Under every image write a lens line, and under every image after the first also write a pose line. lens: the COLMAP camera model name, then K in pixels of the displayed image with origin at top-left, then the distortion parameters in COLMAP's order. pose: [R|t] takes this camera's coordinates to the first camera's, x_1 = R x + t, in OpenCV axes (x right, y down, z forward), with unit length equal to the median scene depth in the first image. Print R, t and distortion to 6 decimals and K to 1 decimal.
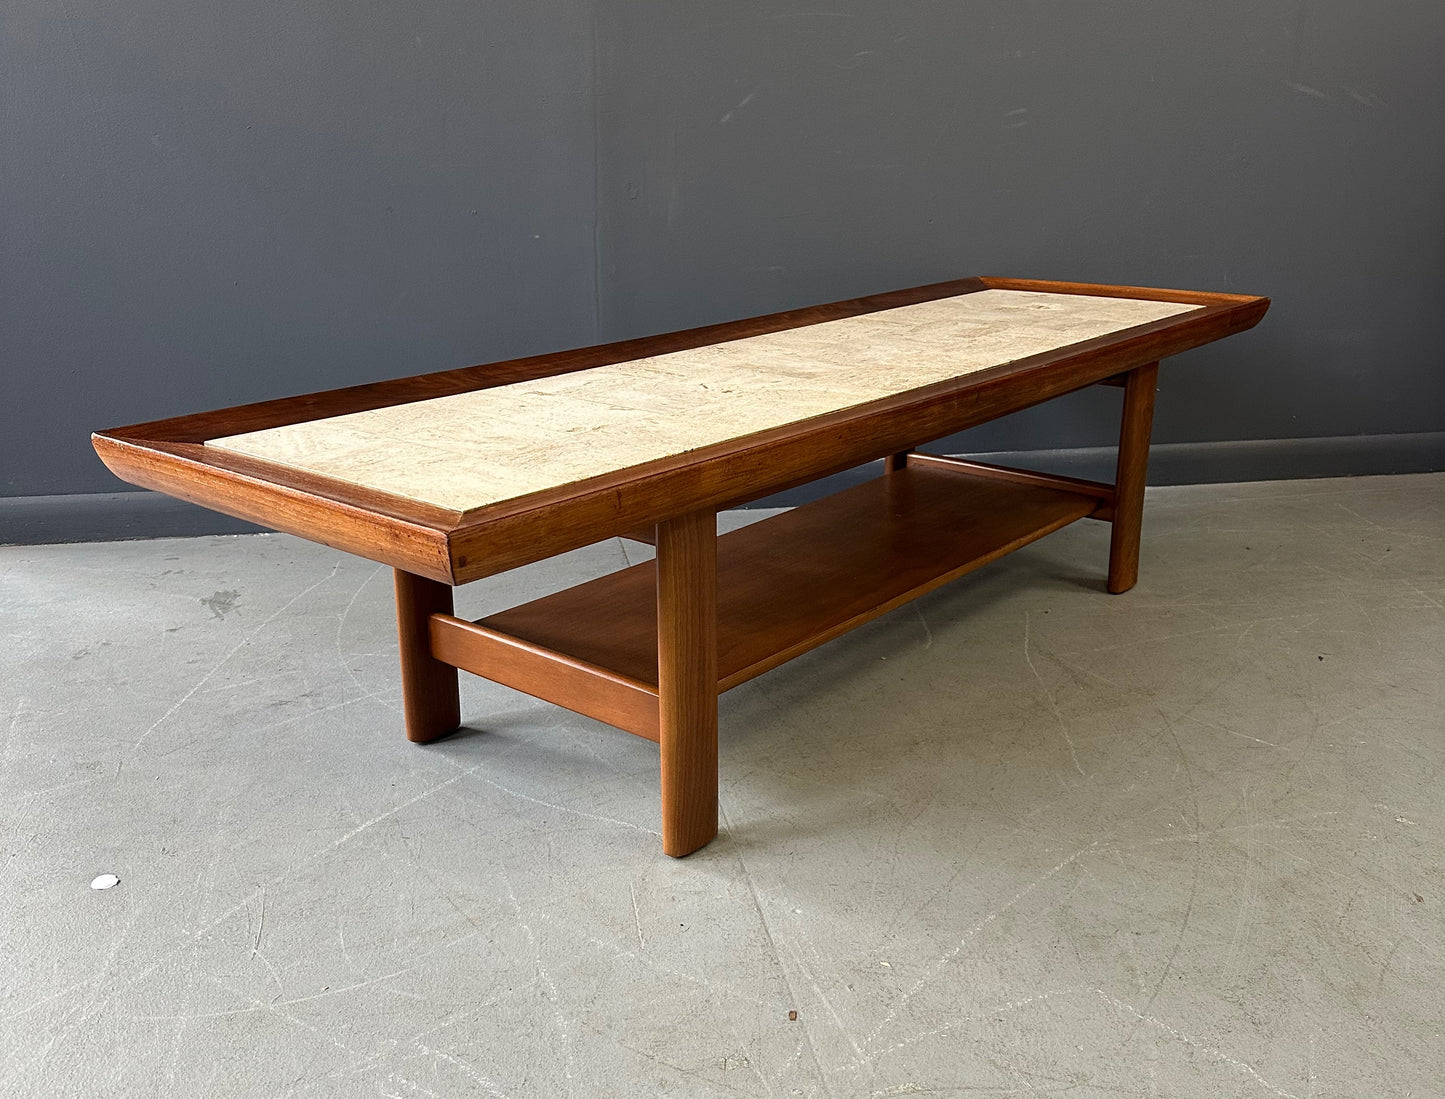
lens RADIAL K [[1348.9, 0, 716.2], [0, 1348.9, 575.1], [0, 0, 1]] dist [0.193233, -0.486896]
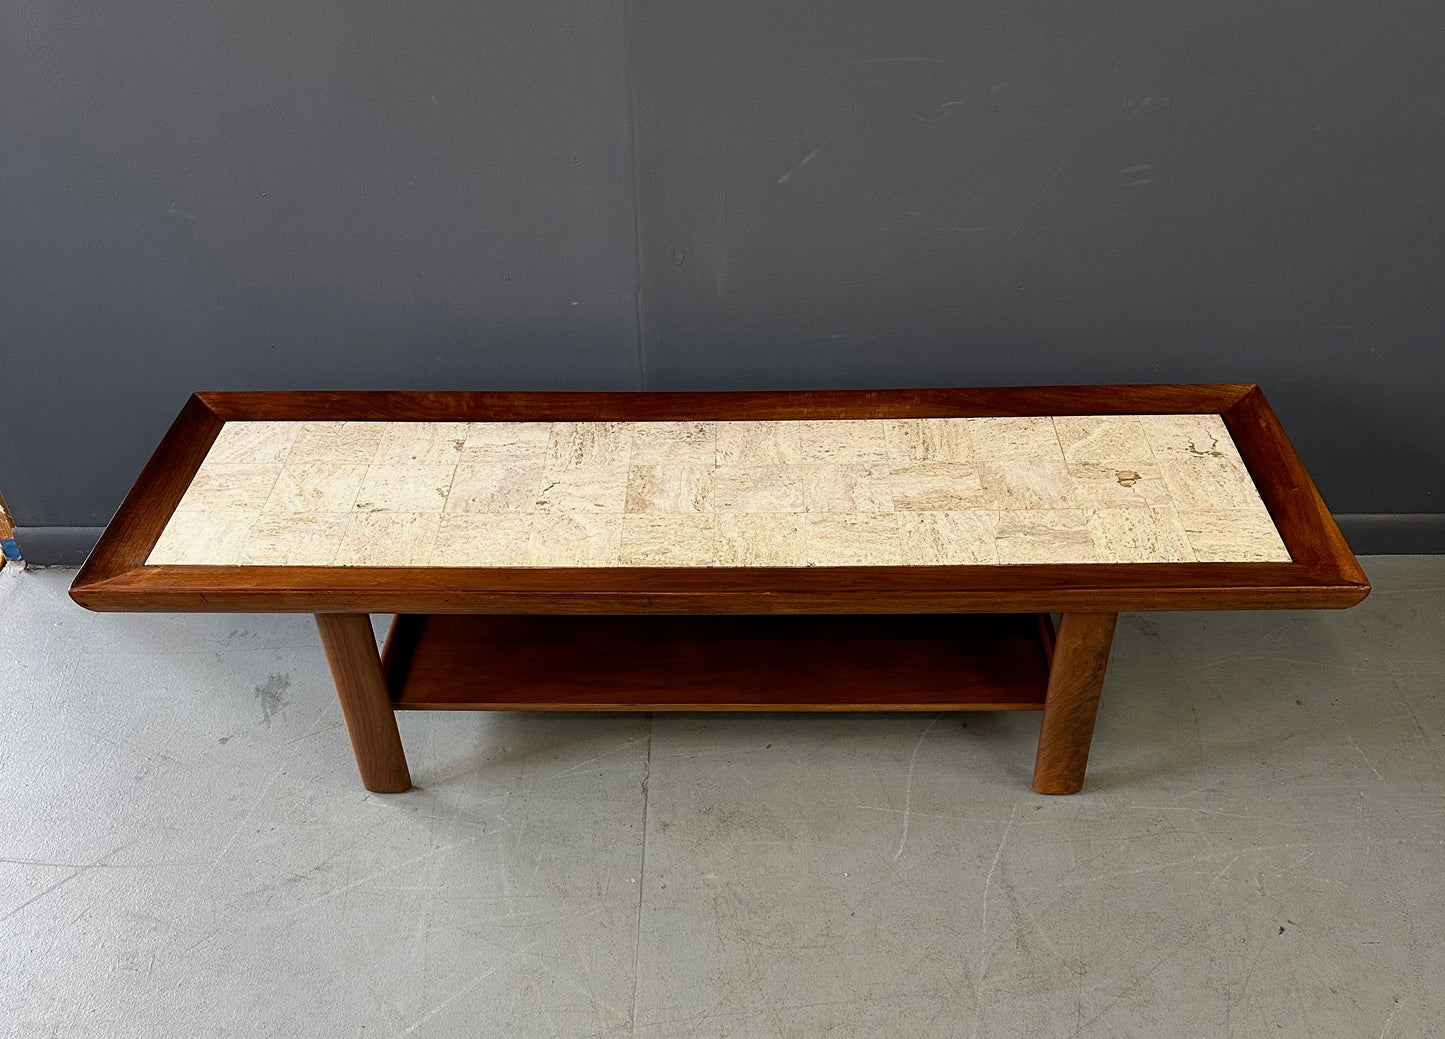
lens RADIAL K [[1343.8, 0, 720.4], [0, 1343.8, 743.5], [0, 0, 1]] dist [0.170664, -0.361187]
pose [[0.628831, 0.521161, -0.577028, 1.019050], [-0.233019, 0.834323, 0.499607, -0.658416], [0.741804, -0.179710, 0.646089, 0.297104]]
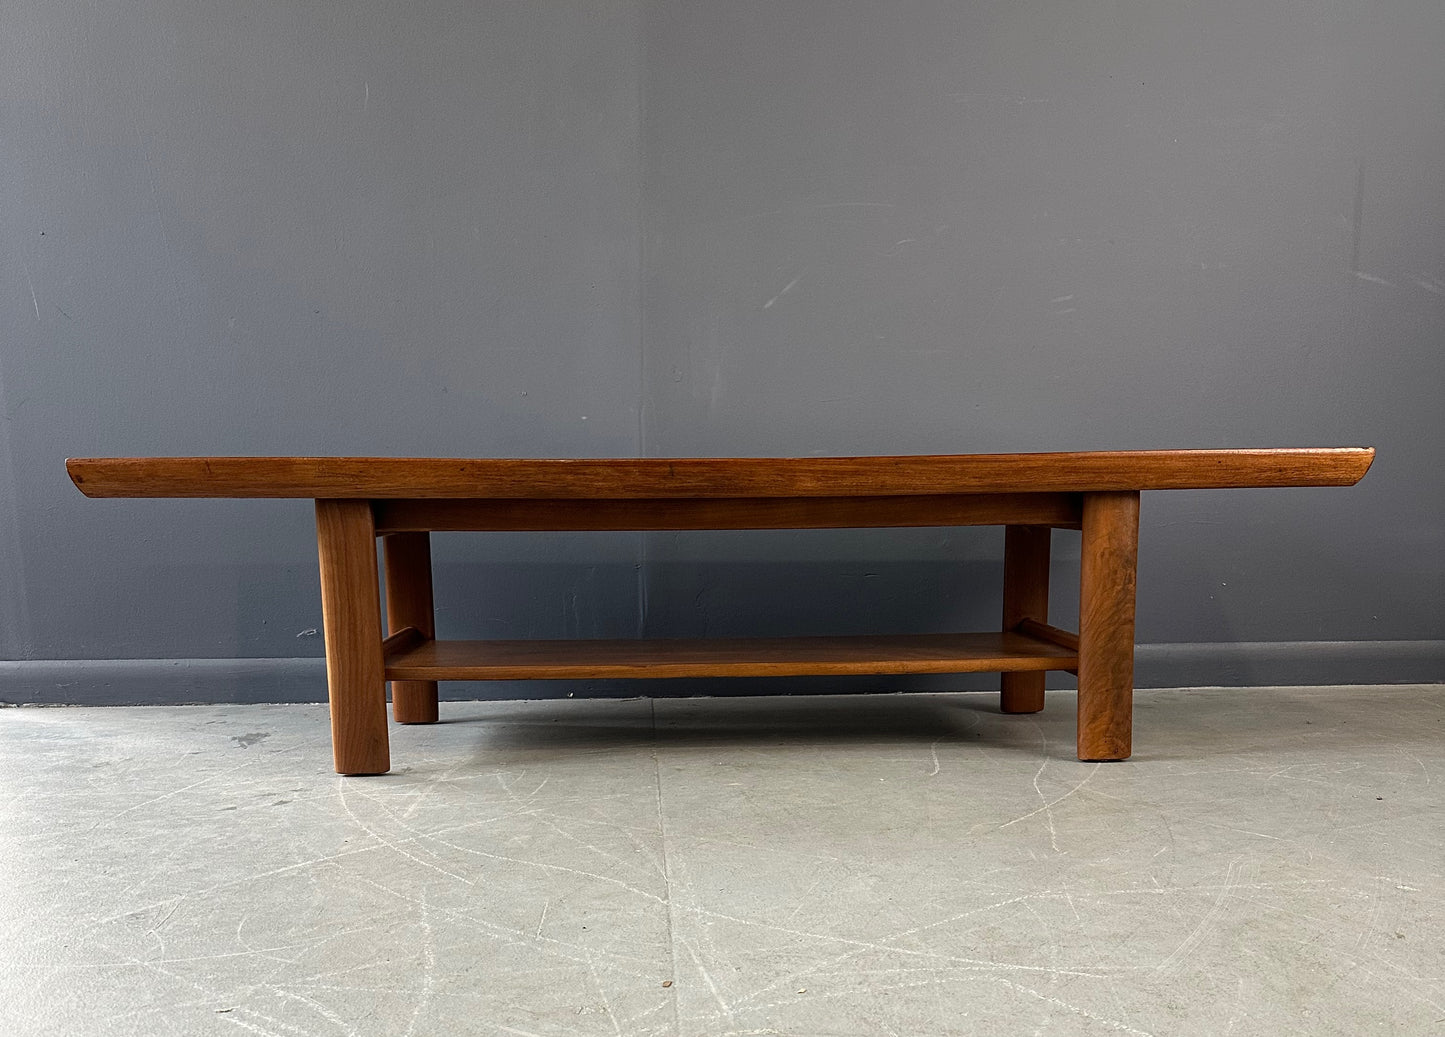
lens RADIAL K [[1242.0, 0, 722.4], [0, 1242.0, 696.3], [0, 0, 1]] dist [0.120793, -0.239189]
pose [[0.674718, 0.118303, -0.728533, 1.069798], [-0.223153, 0.973572, -0.048576, 0.098789], [0.703532, 0.195350, 0.683287, 0.374970]]
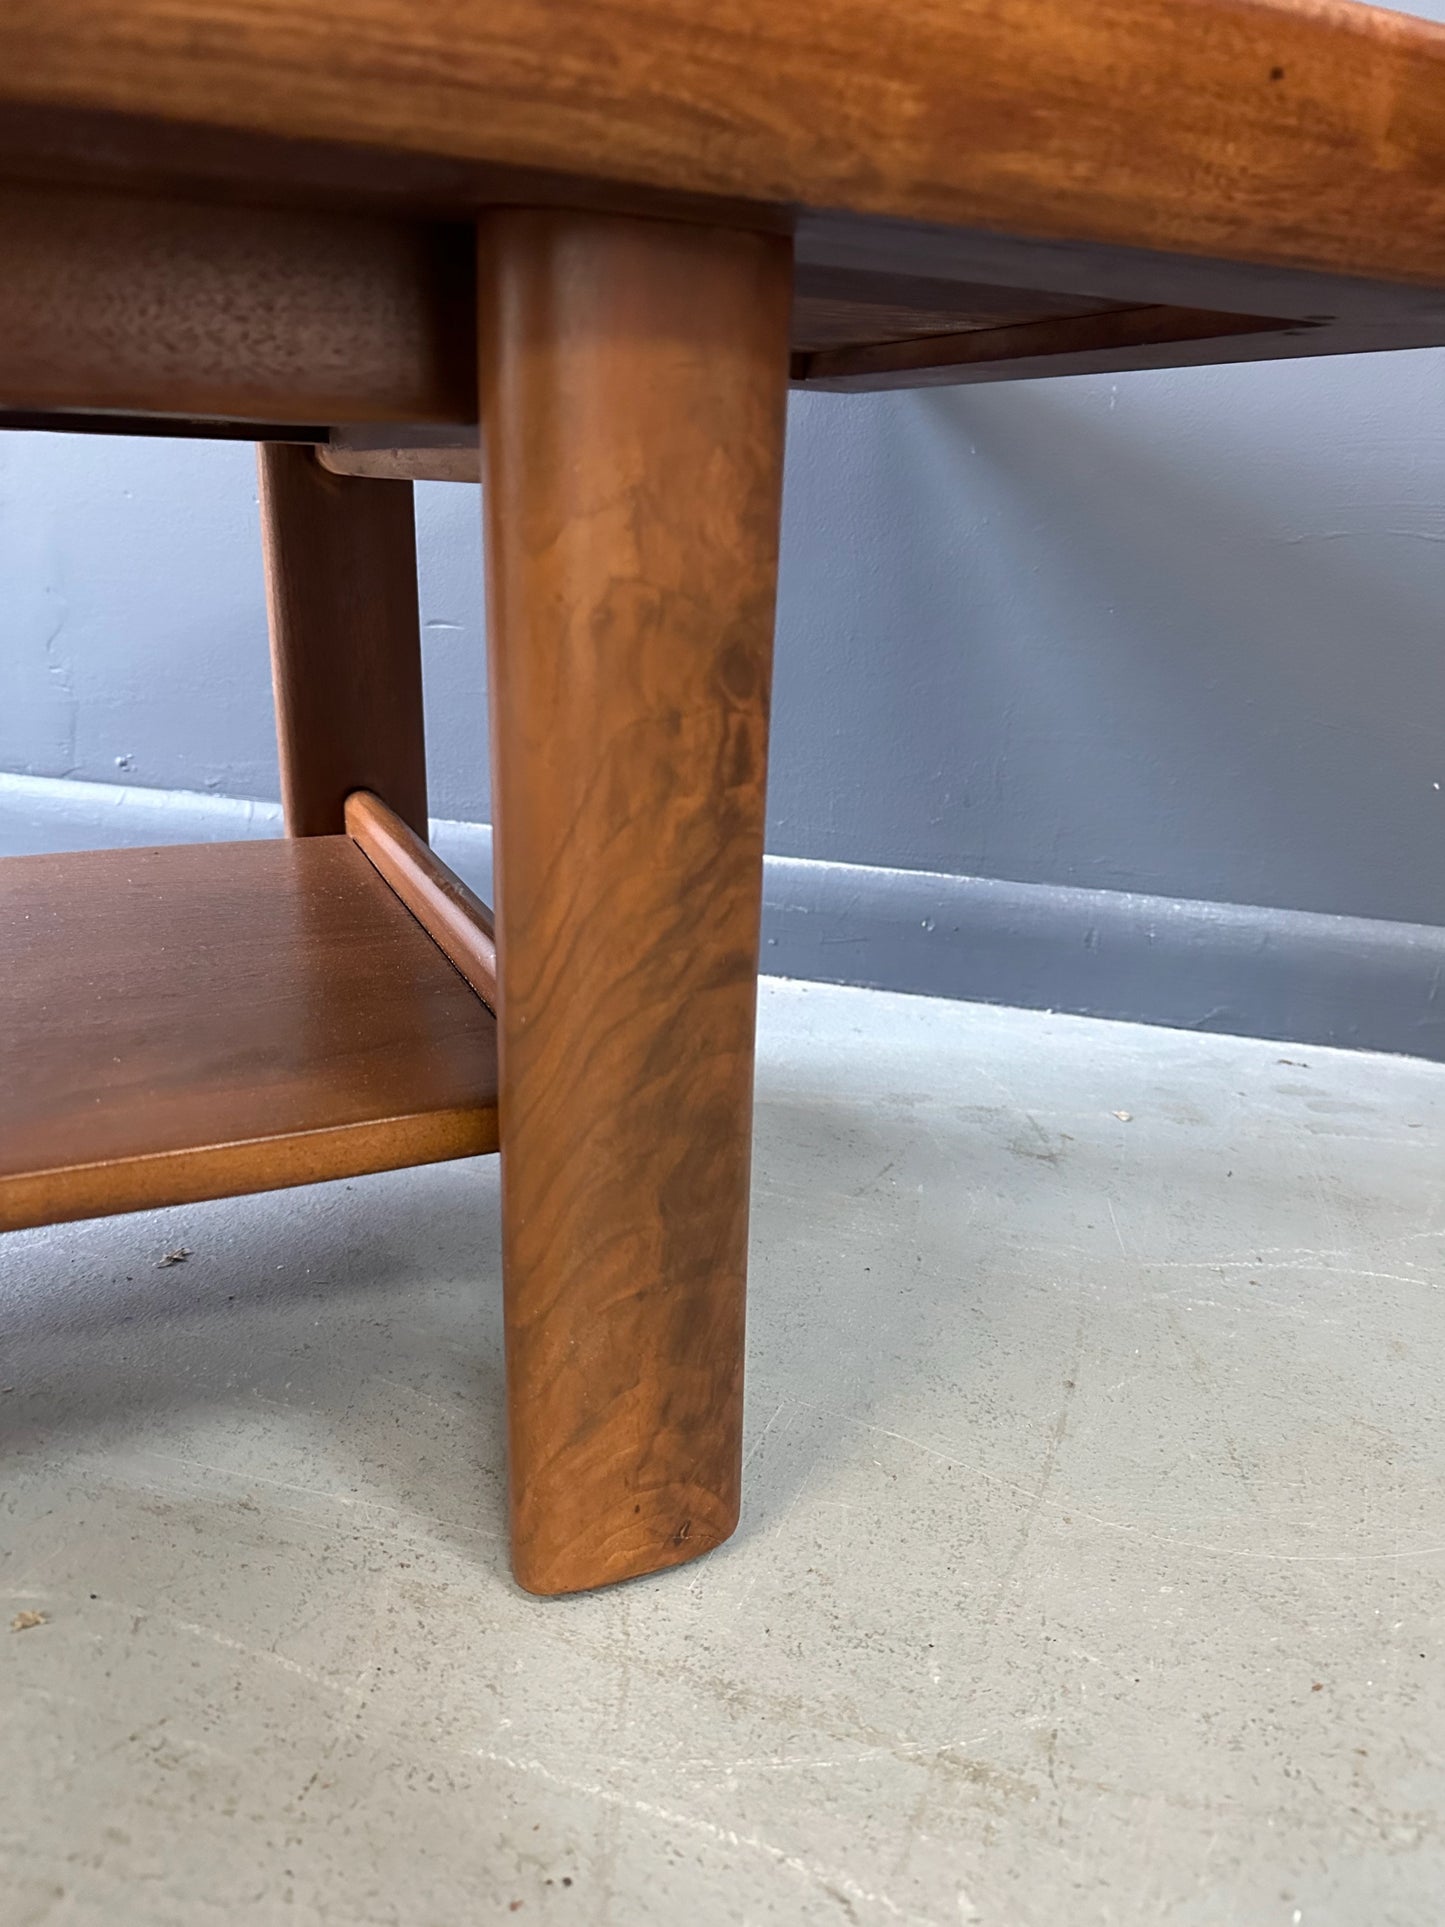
lens RADIAL K [[1359.1, 0, 723.0], [0, 1359.1, 979.0], [0, 0, 1]] dist [0.177118, -0.406685]
pose [[0.910320, 0.175747, -0.374741, 0.549584], [-0.177618, 0.983647, 0.029844, -0.118903], [0.373858, 0.039393, 0.926649, 1.203945]]
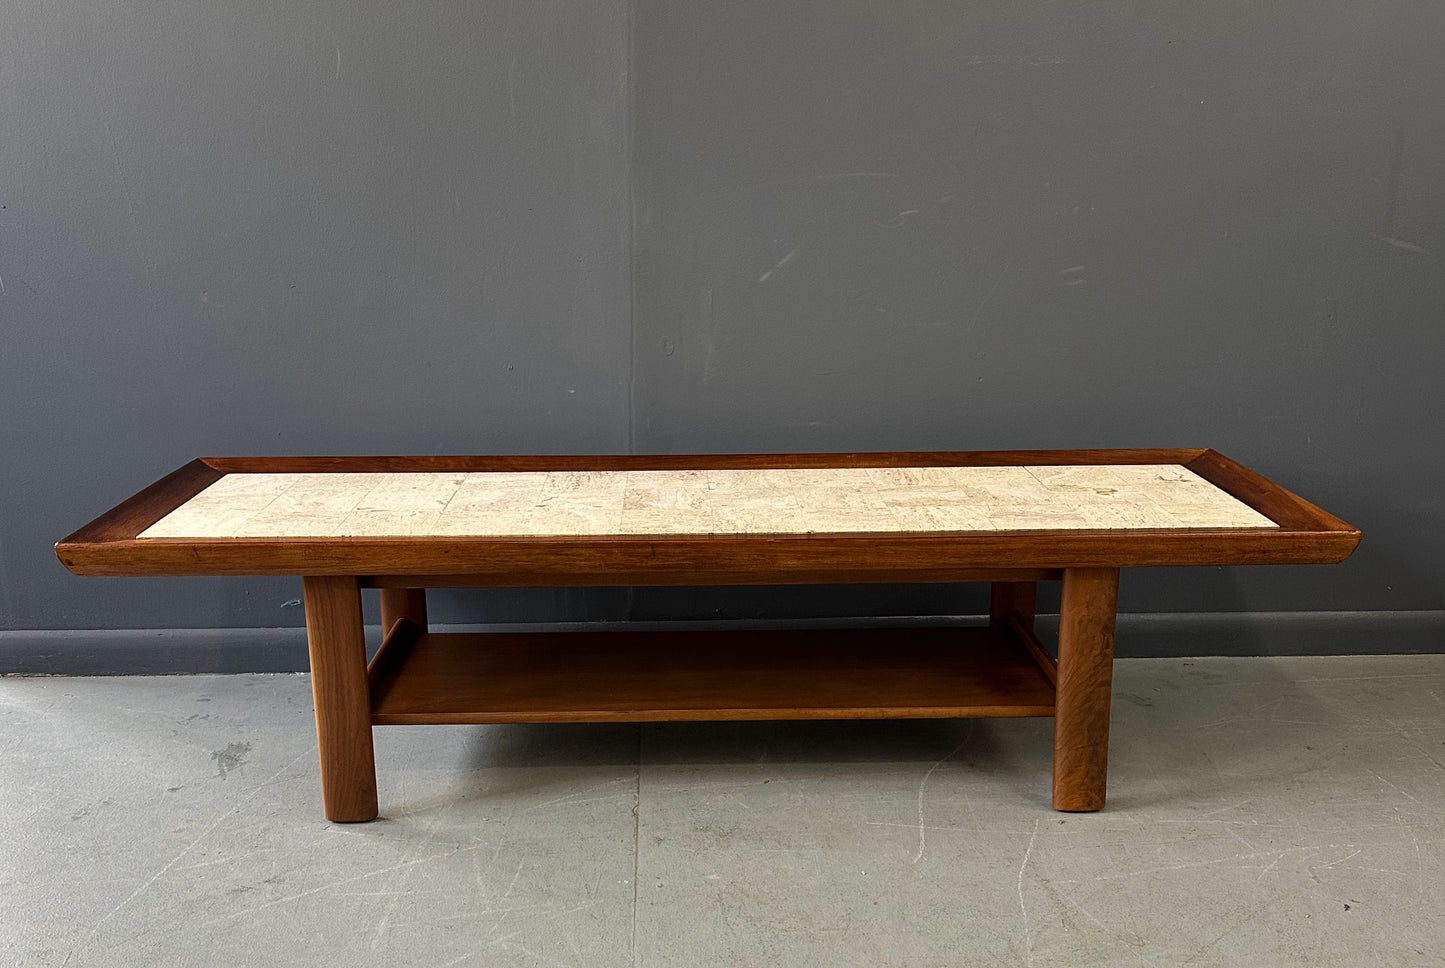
lens RADIAL K [[1365.7, 0, 717.2], [0, 1365.7, 571.5], [0, 0, 1]] dist [0.164773, -0.359705]
pose [[0.662686, 0.217359, -0.716660, 1.130962], [-0.237585, 0.968539, 0.074062, -0.226379], [0.710212, 0.121188, 0.693479, 0.252009]]
